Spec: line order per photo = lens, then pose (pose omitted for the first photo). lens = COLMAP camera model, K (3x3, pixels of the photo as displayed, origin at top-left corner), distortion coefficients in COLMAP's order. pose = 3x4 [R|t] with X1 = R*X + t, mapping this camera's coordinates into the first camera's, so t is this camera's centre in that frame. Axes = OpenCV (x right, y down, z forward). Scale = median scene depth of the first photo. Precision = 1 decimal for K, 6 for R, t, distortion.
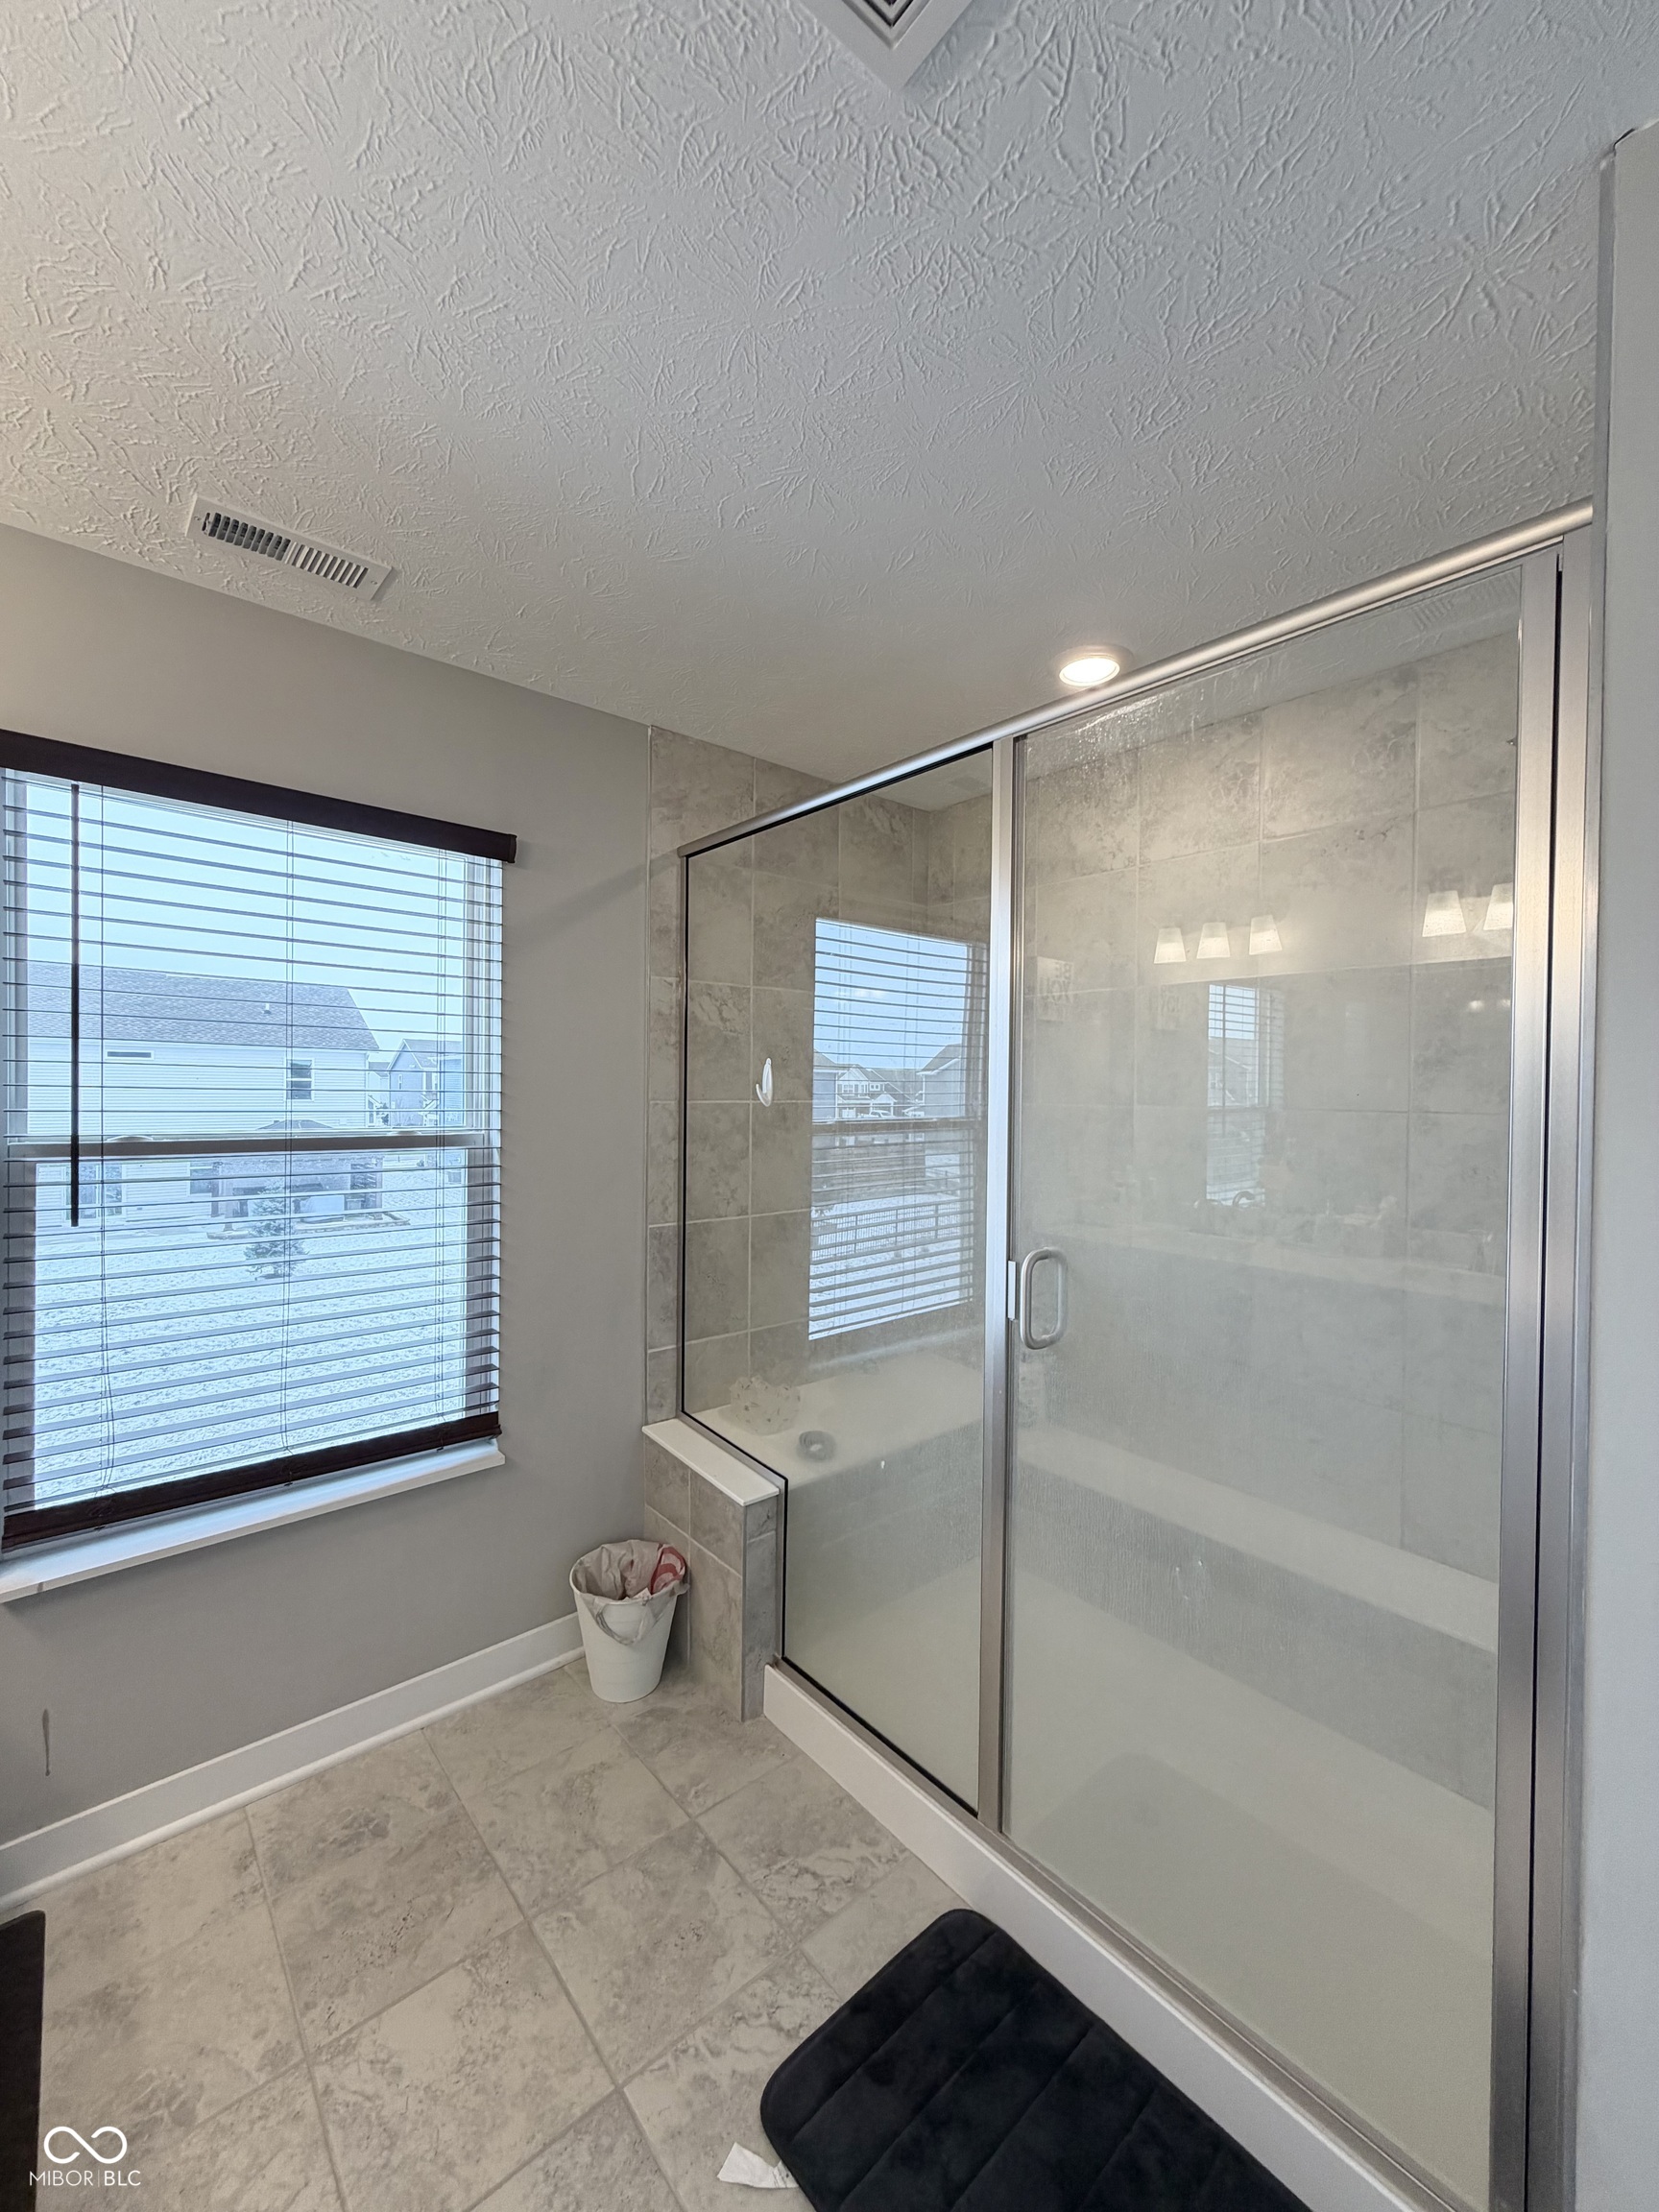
lens RADIAL K [[880.3, 0, 829.1], [0, 880.3, 1101.3], [0, 0, 1]] dist [0.000462, 0.000057]
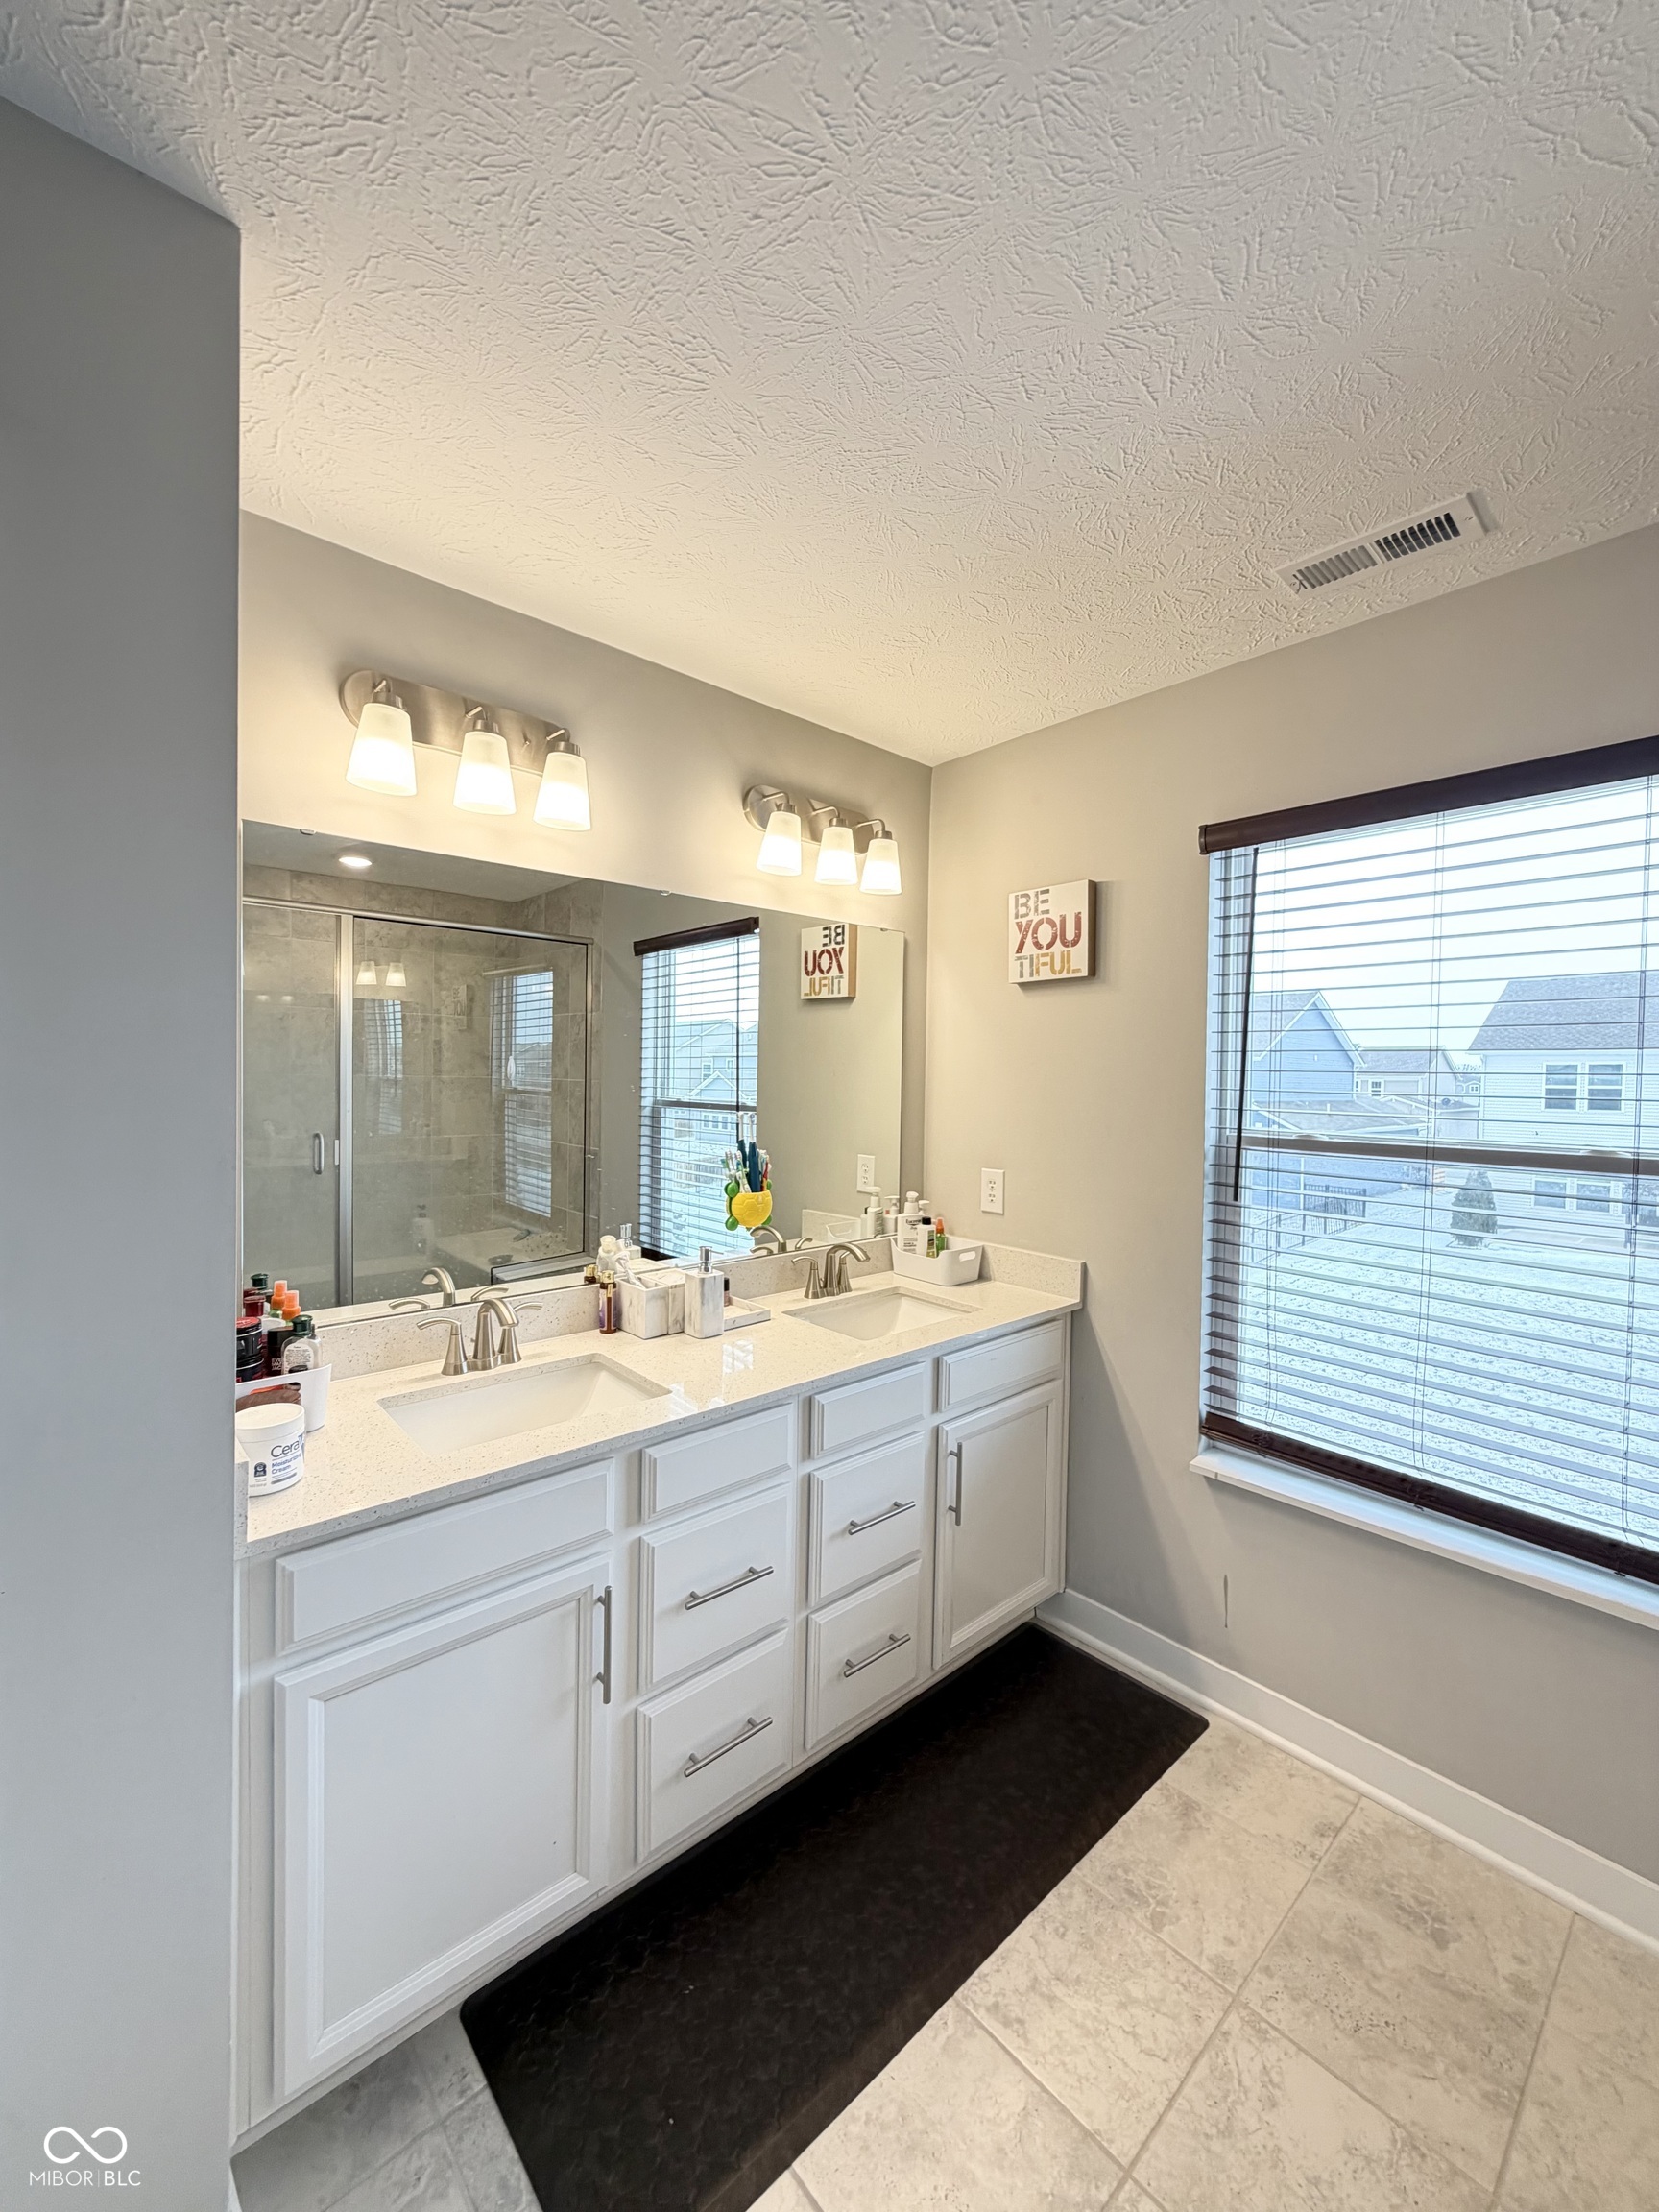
lens RADIAL K [[880.3, 0, 830.6], [0, 880.3, 1101.5], [0, 0, 1]] dist [0.000462, 0.000057]
pose [[0.015788, 0.012890, -0.999792, 0.376550], [-0.027370, 0.999548, 0.012455, -0.000531], [0.999501, 0.027168, 0.016133, 0.383643]]
